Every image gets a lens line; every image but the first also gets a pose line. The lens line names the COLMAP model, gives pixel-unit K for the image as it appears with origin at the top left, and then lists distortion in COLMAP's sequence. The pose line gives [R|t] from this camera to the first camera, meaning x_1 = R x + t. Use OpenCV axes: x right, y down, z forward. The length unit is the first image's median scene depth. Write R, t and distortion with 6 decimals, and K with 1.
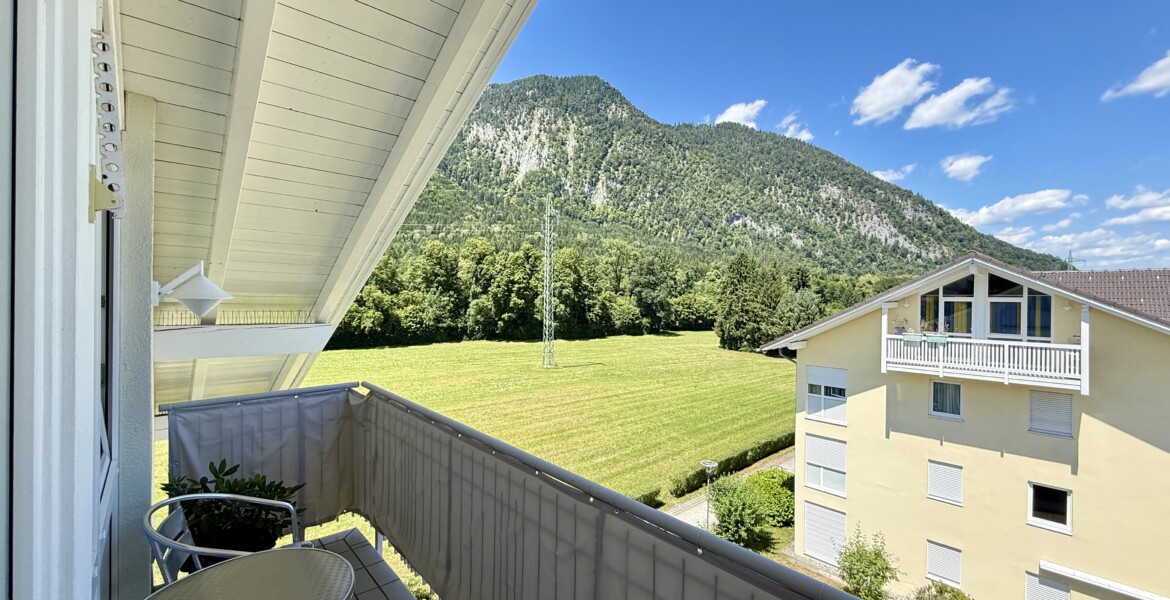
lens RADIAL K [[471.4, 0, 585.0], [0, 471.4, 300.0], [0, 0, 1]] dist [-0.002293, -0.000252]
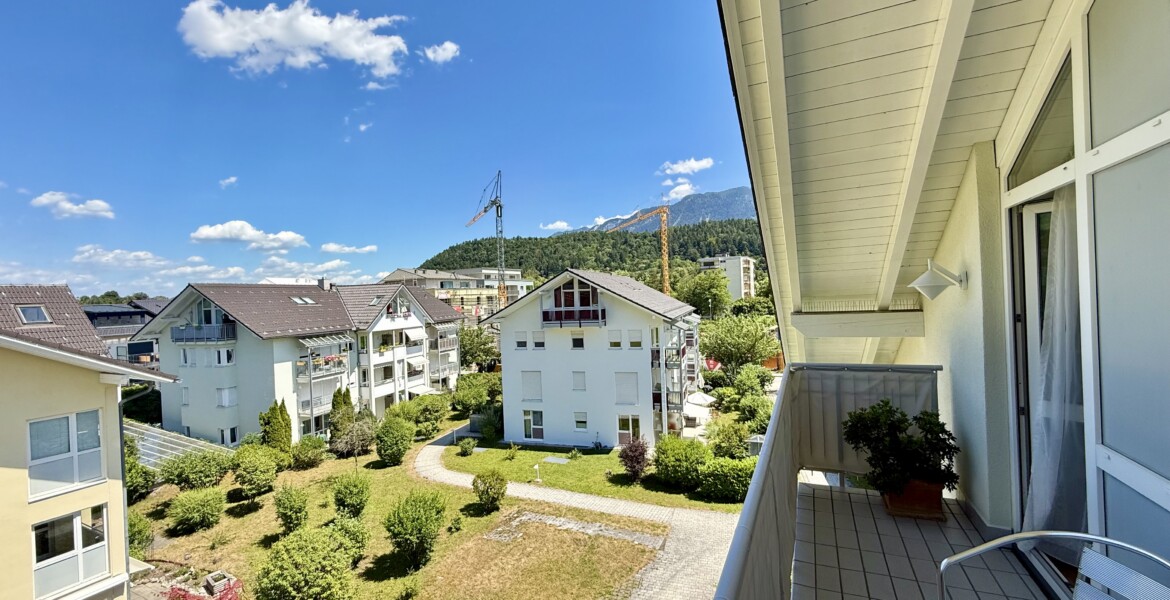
lens RADIAL K [[471.4, 0, 585.0], [0, 471.4, 300.0], [0, 0, 1]] dist [-0.002293, -0.000252]
pose [[-0.380230, 0.000535, 0.924892, -0.364941], [0.043168, 0.998920, 0.017168, 0.002202], [-0.923884, 0.046454, -0.379843, 0.551340]]
